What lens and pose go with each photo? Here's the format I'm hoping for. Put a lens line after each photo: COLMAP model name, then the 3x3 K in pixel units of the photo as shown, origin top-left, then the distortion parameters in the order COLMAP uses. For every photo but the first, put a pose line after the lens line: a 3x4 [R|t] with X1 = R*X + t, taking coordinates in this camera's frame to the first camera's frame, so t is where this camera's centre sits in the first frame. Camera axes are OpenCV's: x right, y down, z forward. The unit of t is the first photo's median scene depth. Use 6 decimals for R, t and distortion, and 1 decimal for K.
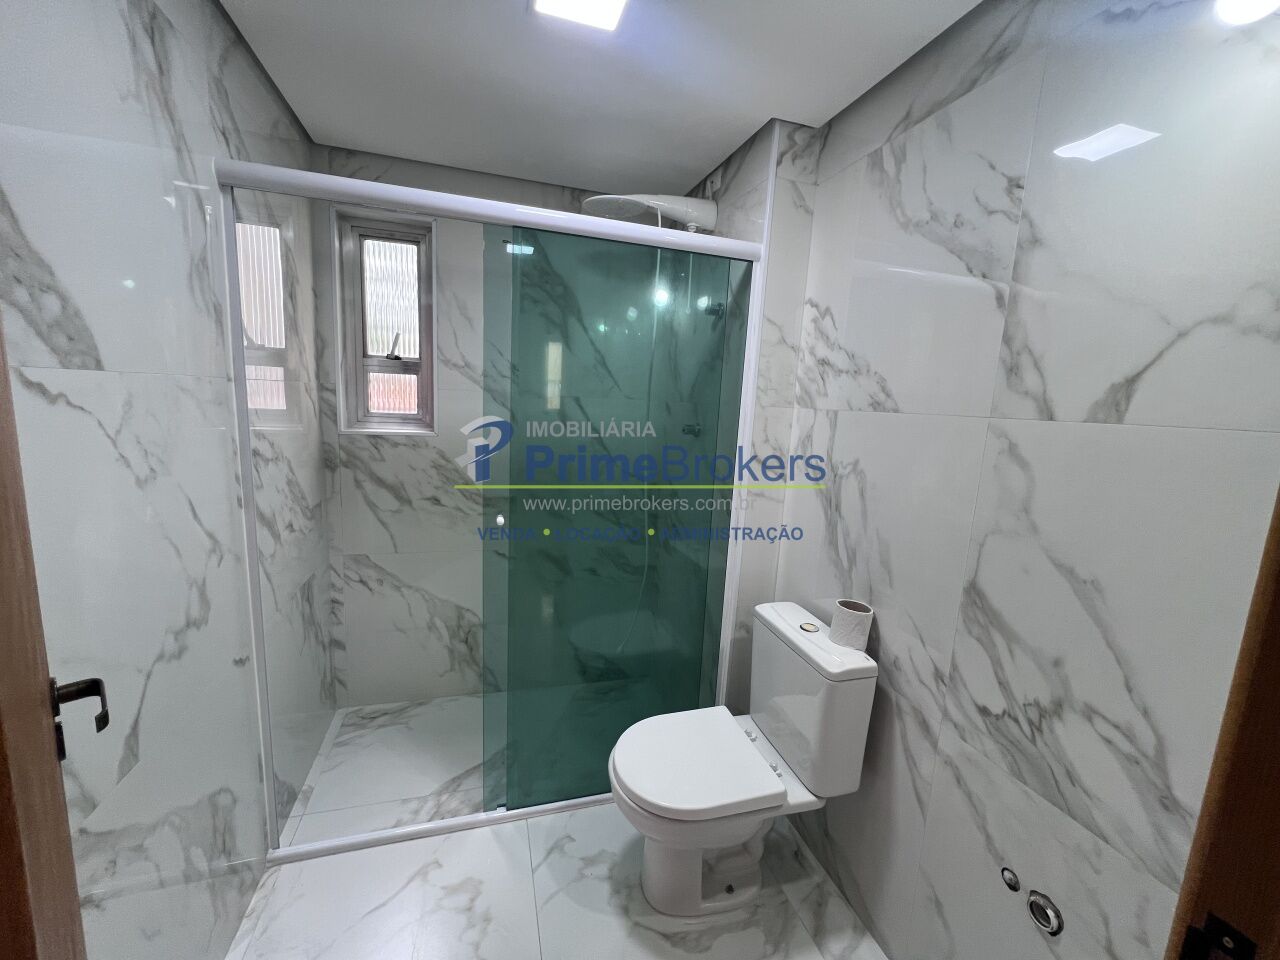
lens RADIAL K [[511.4, 0, 632.4], [0, 511.4, 477.9], [0, 0, 1]] dist [0.002311, 0.000038]
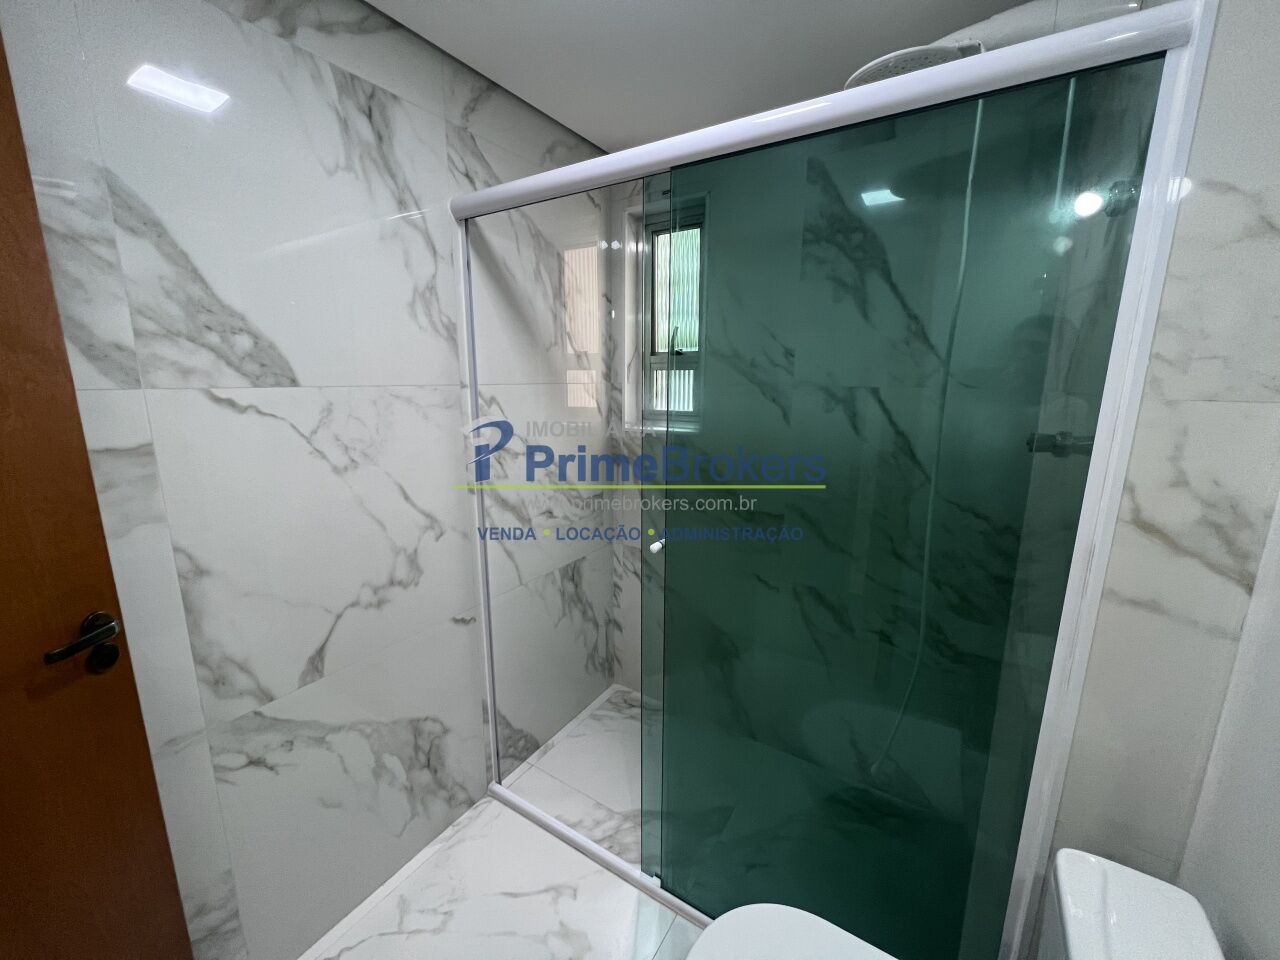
lens RADIAL K [[511.4, 0, 632.4], [0, 511.4, 477.9], [0, 0, 1]] dist [0.002311, 0.000038]
pose [[0.654886, 0.100519, -0.749013, 0.344955], [-0.086649, 0.994566, 0.057712, -0.075603], [0.750744, 0.027106, 0.660037, 0.471146]]
